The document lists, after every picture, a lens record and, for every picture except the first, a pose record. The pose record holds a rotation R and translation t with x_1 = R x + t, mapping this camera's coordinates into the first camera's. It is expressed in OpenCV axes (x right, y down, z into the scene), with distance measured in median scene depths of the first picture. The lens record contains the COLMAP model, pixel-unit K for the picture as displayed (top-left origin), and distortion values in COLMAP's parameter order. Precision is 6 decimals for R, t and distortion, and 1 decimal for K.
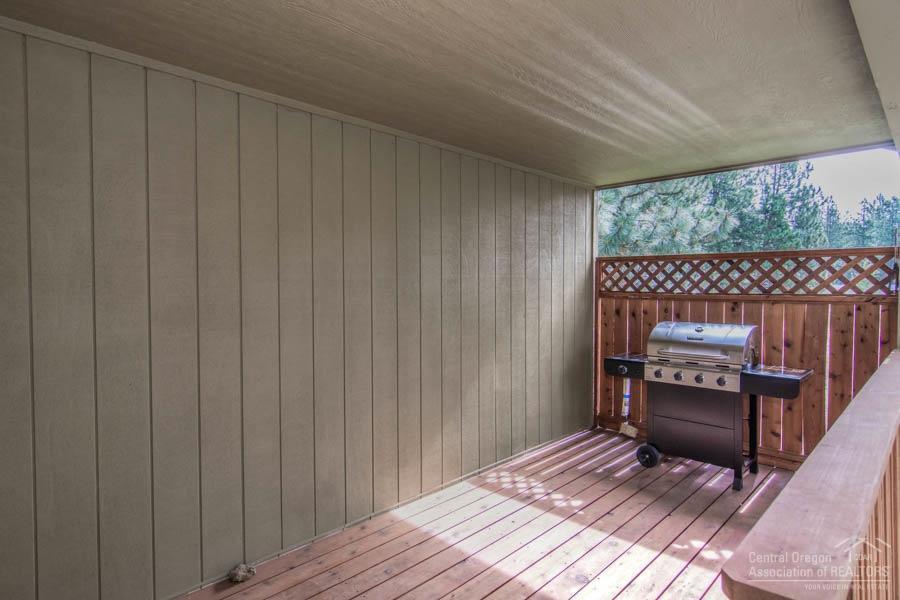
lens RADIAL K [[483.4, 0, 451.9], [0, 483.4, 298.5], [0, 0, 1]] dist [0.000285, -0.000299]
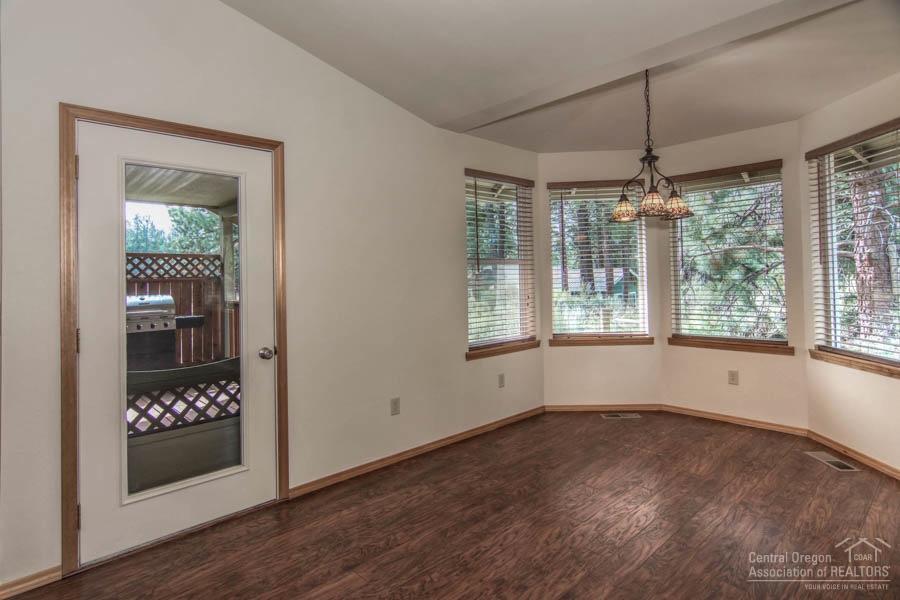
lens RADIAL K [[483.4, 0, 438.4], [0, 483.4, 266.5], [0, 0, 1]] dist [0.000285, -0.000299]
pose [[0.036620, 0.011791, 0.999260, -1.136997], [0.037826, 0.999197, -0.013177, 0.013082], [-0.998613, 0.038281, 0.036144, -0.095405]]
